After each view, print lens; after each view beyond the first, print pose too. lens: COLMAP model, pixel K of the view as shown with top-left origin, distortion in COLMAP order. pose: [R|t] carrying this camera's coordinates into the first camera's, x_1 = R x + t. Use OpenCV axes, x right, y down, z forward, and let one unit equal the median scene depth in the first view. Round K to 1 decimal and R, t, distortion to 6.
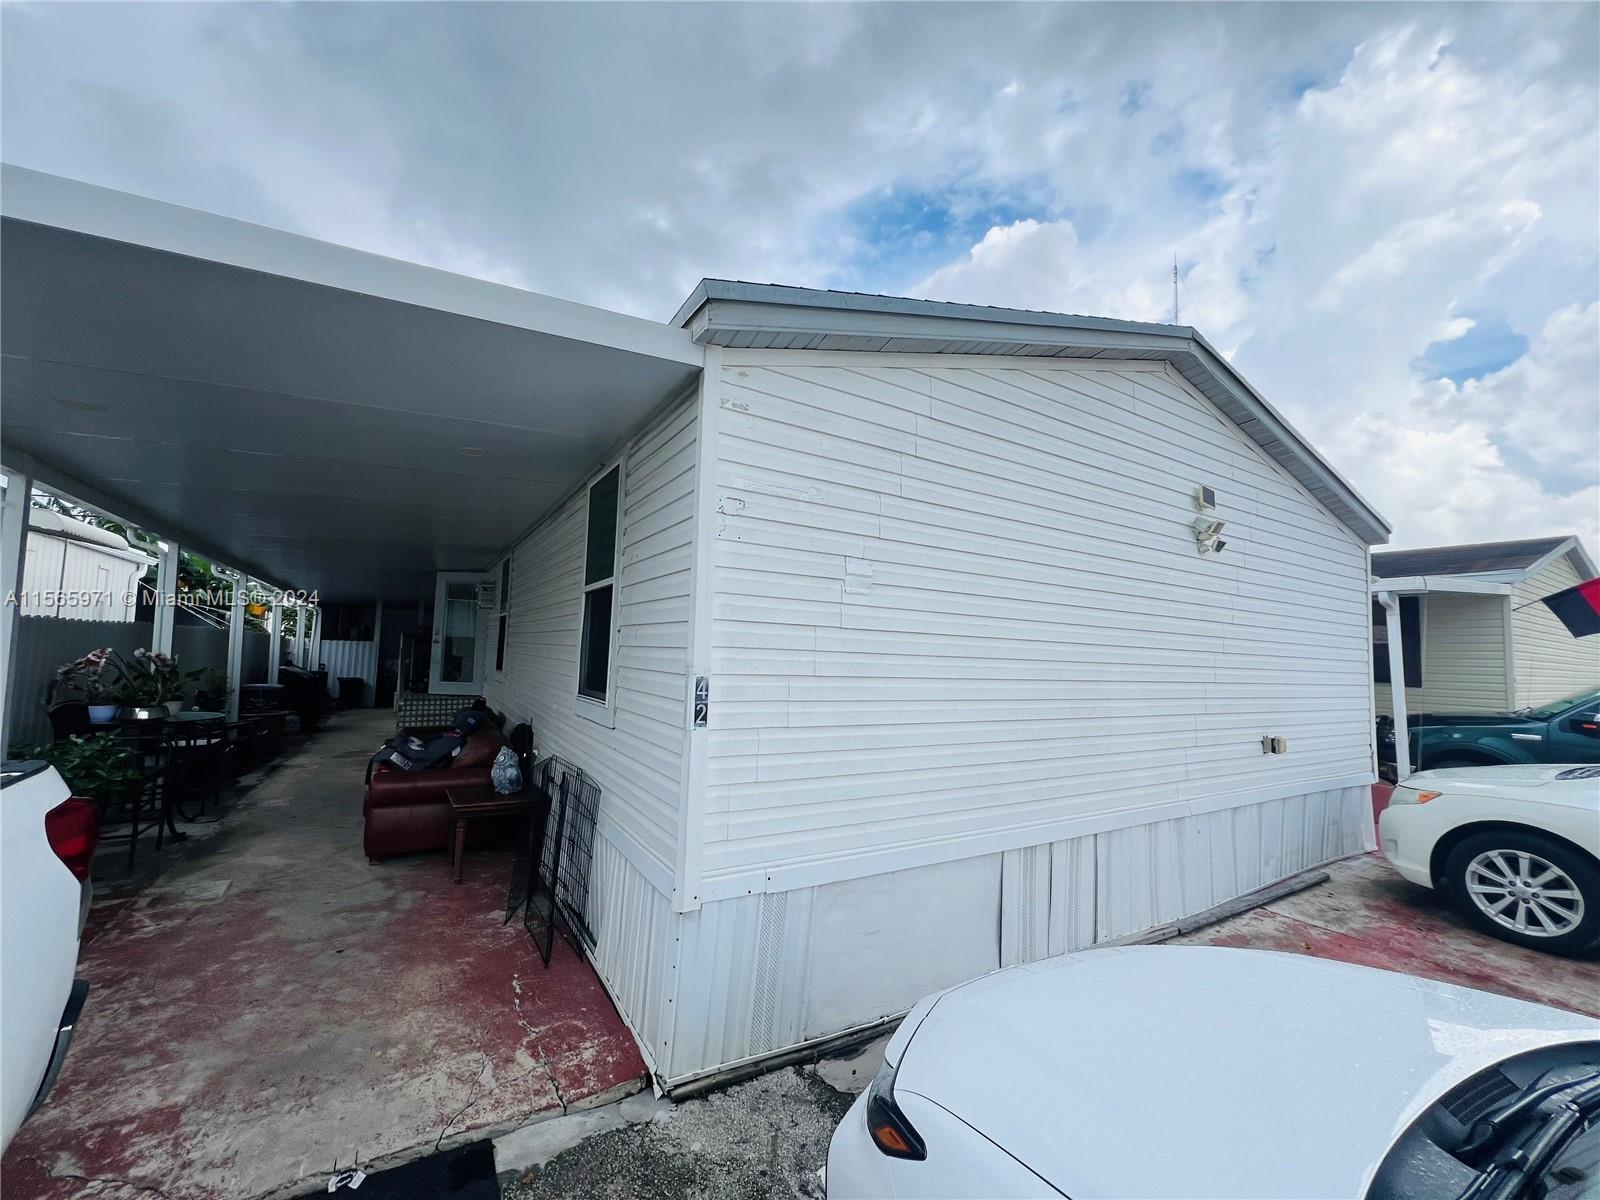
lens RADIAL K [[630.1, 0, 777.3], [0, 630.1, 604.3], [0, 0, 1]] dist [-0.001183, -0.000237]
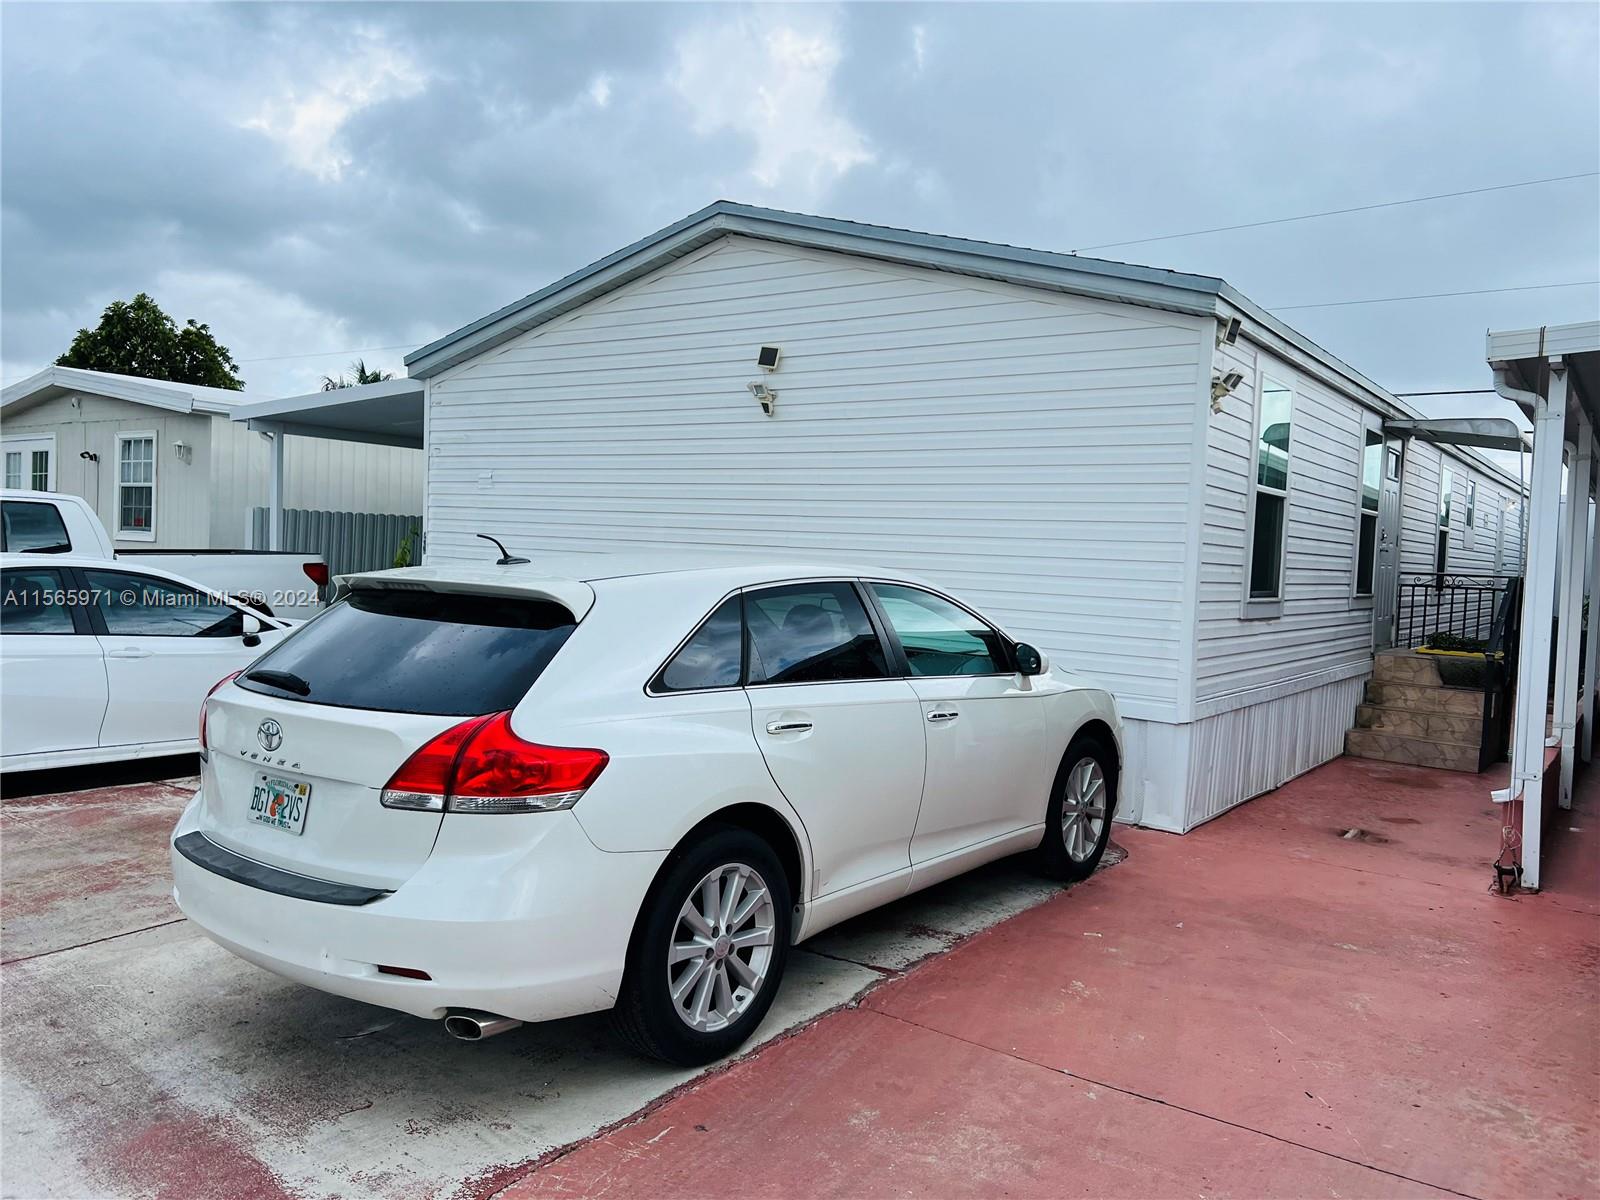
lens RADIAL K [[1194.8, 0, 801.9], [0, 1194.8, 575.5], [0, 0, 1]] dist [0.100518, -0.176177]
pose [[0.400748, 0.008225, -0.916152, 1.588044], [0.052705, 0.998097, 0.032015, 0.074175], [0.914671, -0.061115, 0.399552, 0.183177]]
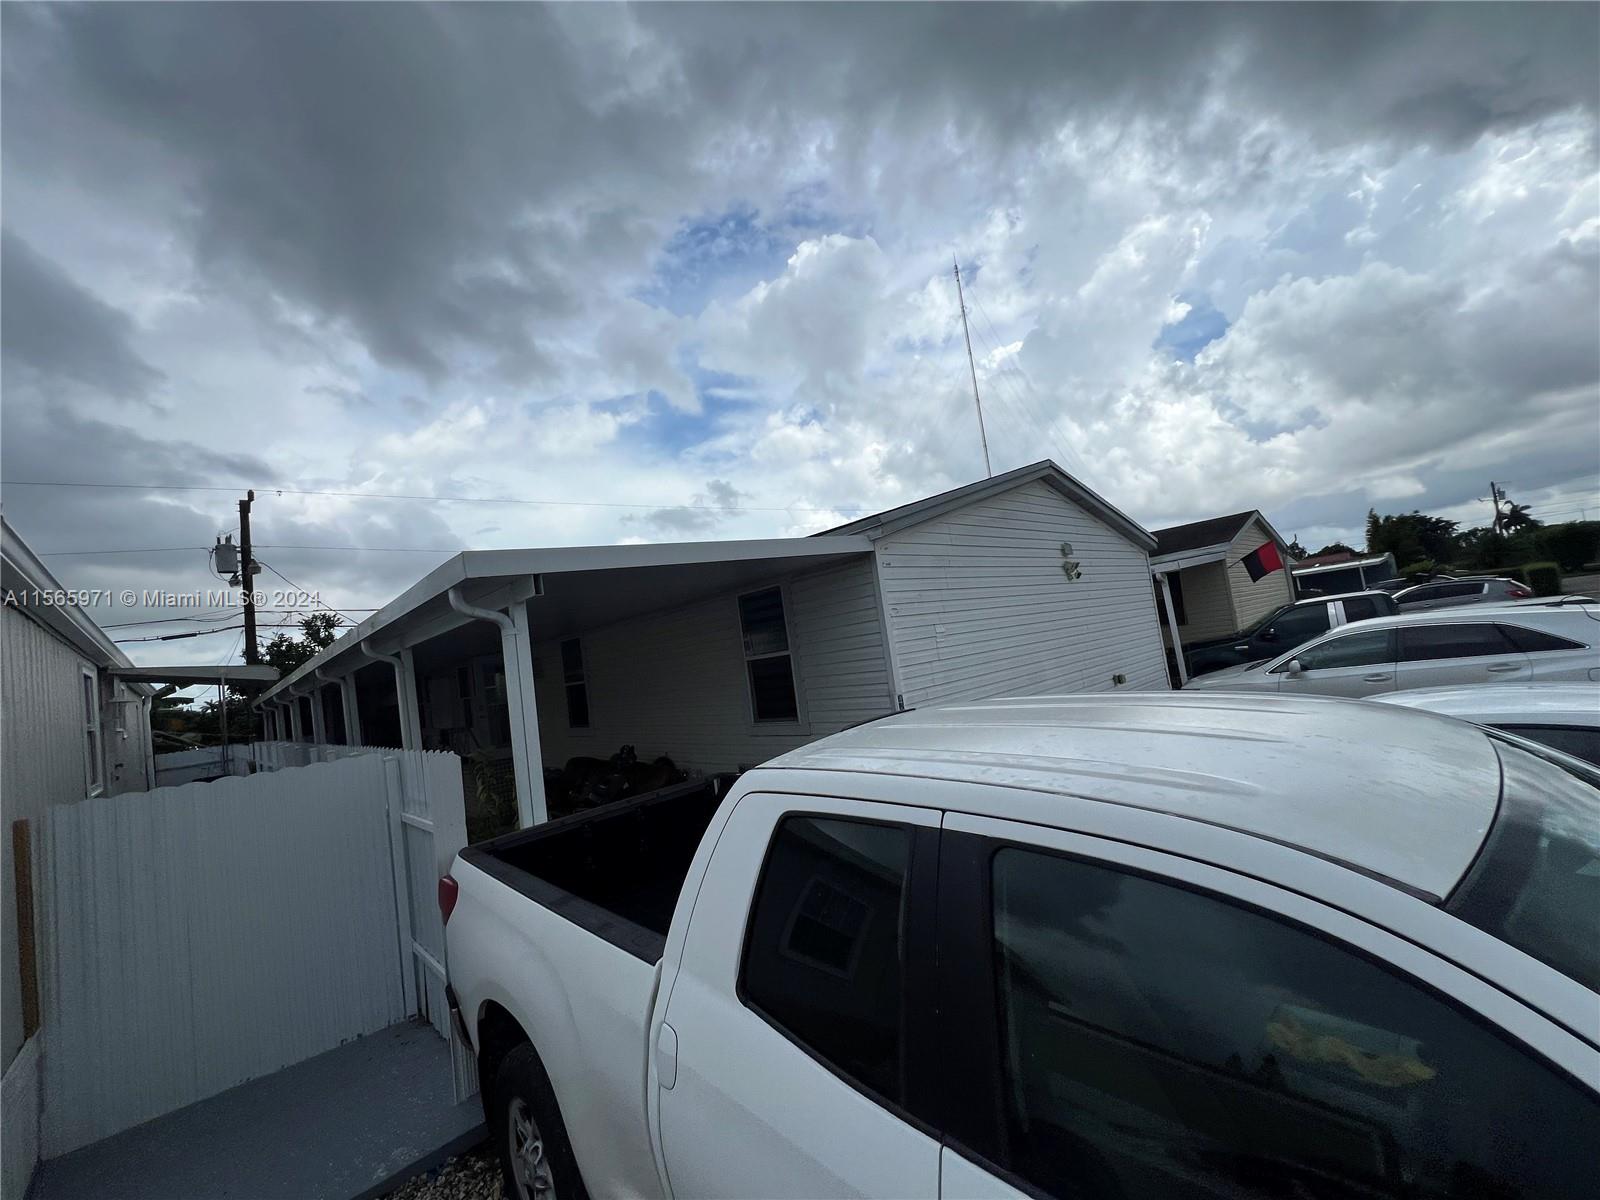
lens RADIAL K [[630.1, 0, 777.3], [0, 630.1, 604.3], [0, 0, 1]] dist [-0.001183, -0.000237]
pose [[0.966538, -0.143450, 0.212665, -0.342949], [0.144413, 0.989455, 0.011081, -0.100474], [-0.212012, 0.020001, 0.977062, -0.377362]]
